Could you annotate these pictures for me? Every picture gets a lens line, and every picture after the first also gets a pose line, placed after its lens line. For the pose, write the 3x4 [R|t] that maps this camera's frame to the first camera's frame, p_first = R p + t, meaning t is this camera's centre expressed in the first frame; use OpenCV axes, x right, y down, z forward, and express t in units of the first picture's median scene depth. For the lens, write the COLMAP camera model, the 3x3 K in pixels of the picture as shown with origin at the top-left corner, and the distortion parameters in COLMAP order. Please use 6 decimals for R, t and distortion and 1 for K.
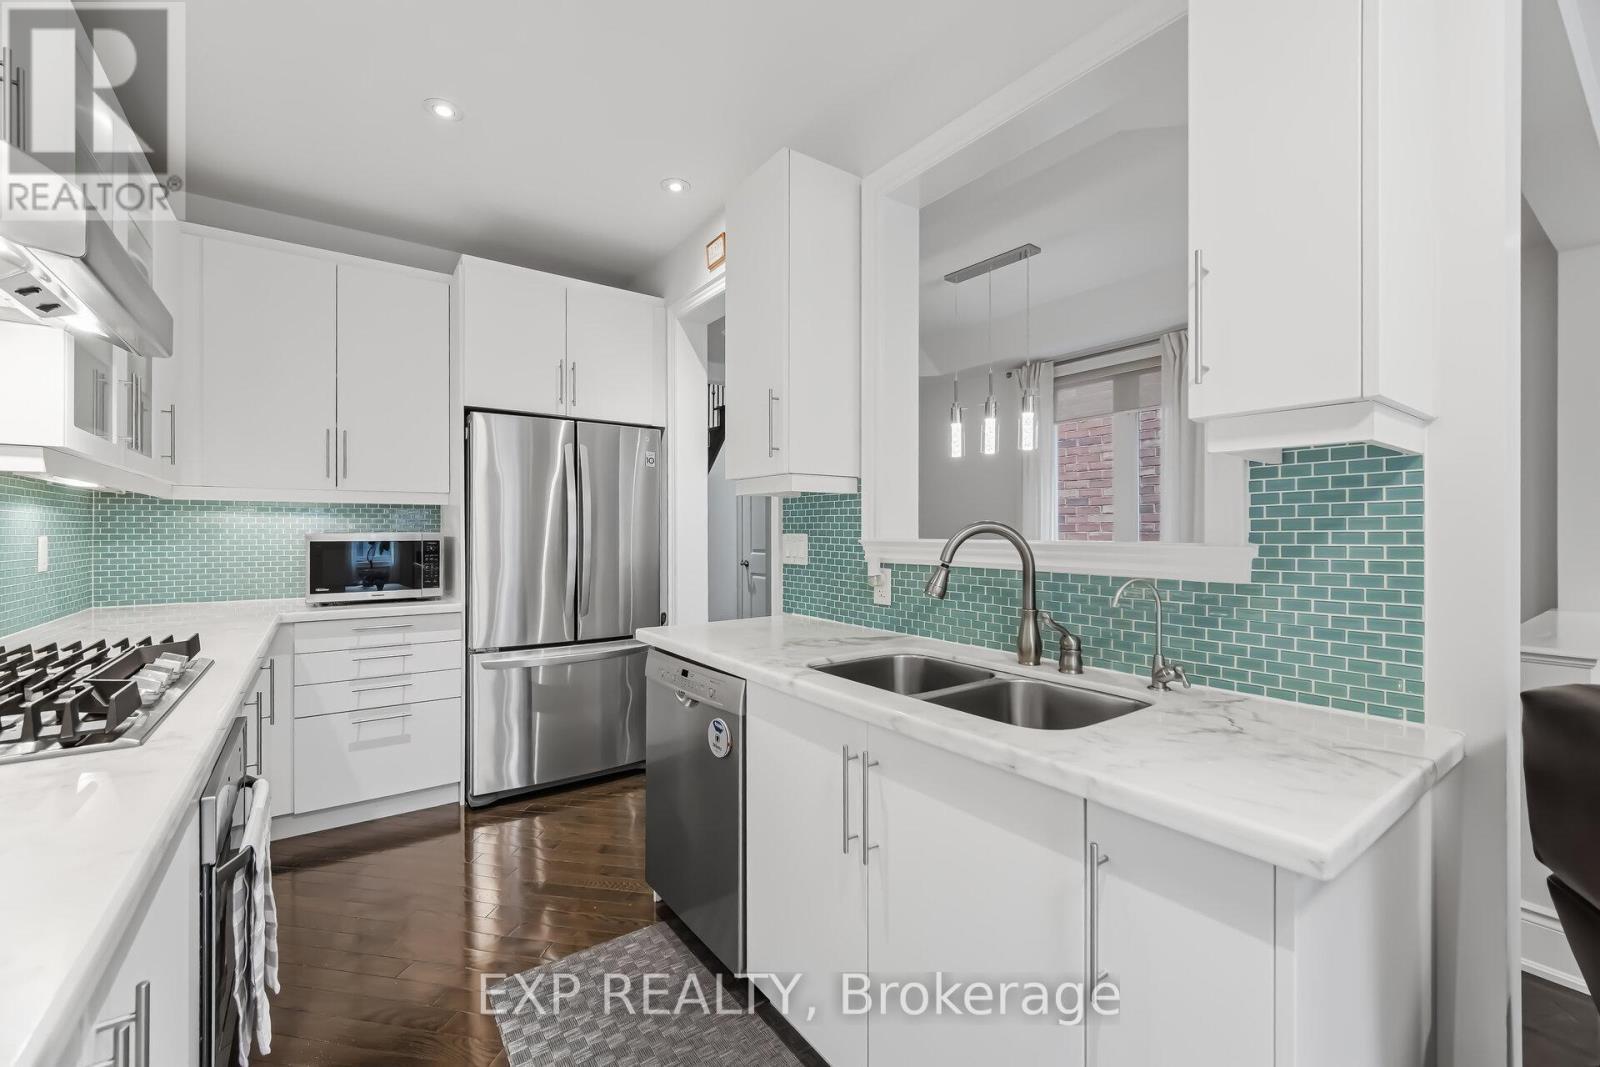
lens RADIAL K [[657.2, 0, 810.0], [0, 657.2, 534.4], [0, 0, 1]] dist [-0.003496, 0.000148]
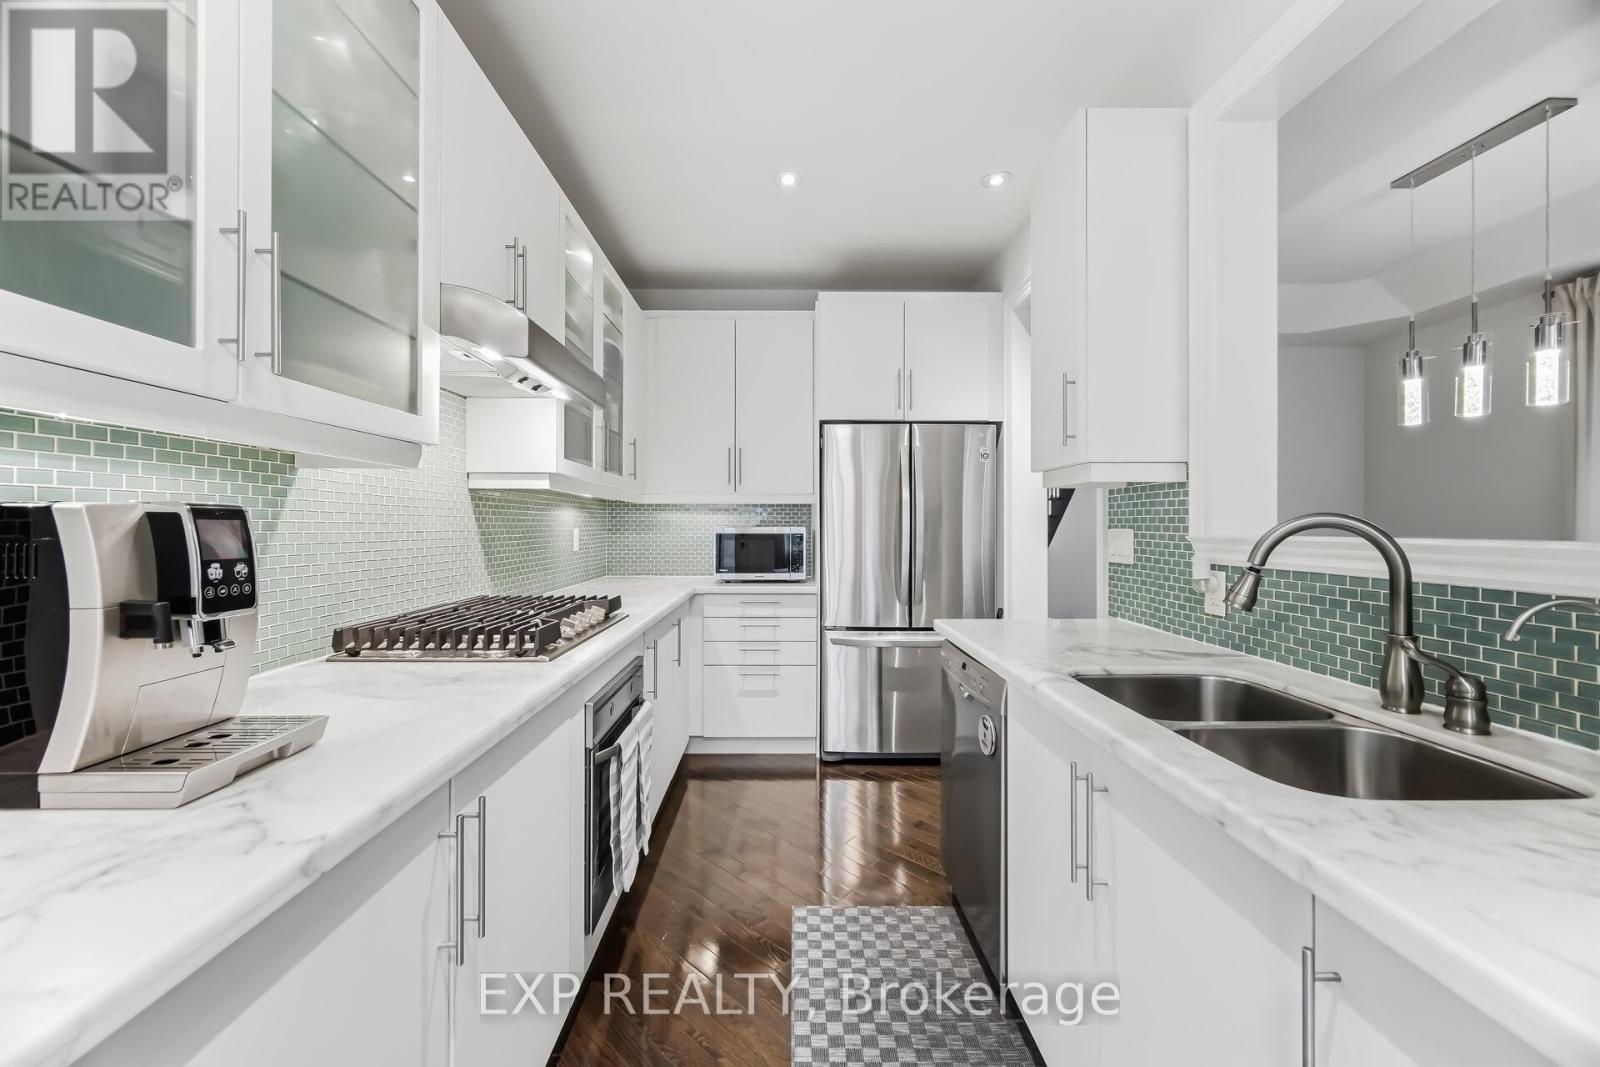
lens RADIAL K [[657.2, 0, 815.0], [0, 657.2, 527.8], [0, 0, 1]] dist [-0.003496, 0.000148]
pose [[0.817405, 0.002201, -0.576059, 0.168670], [-0.003505, 0.999993, -0.001153, 0.000292], [0.576053, 0.002961, 0.817407, 0.032706]]
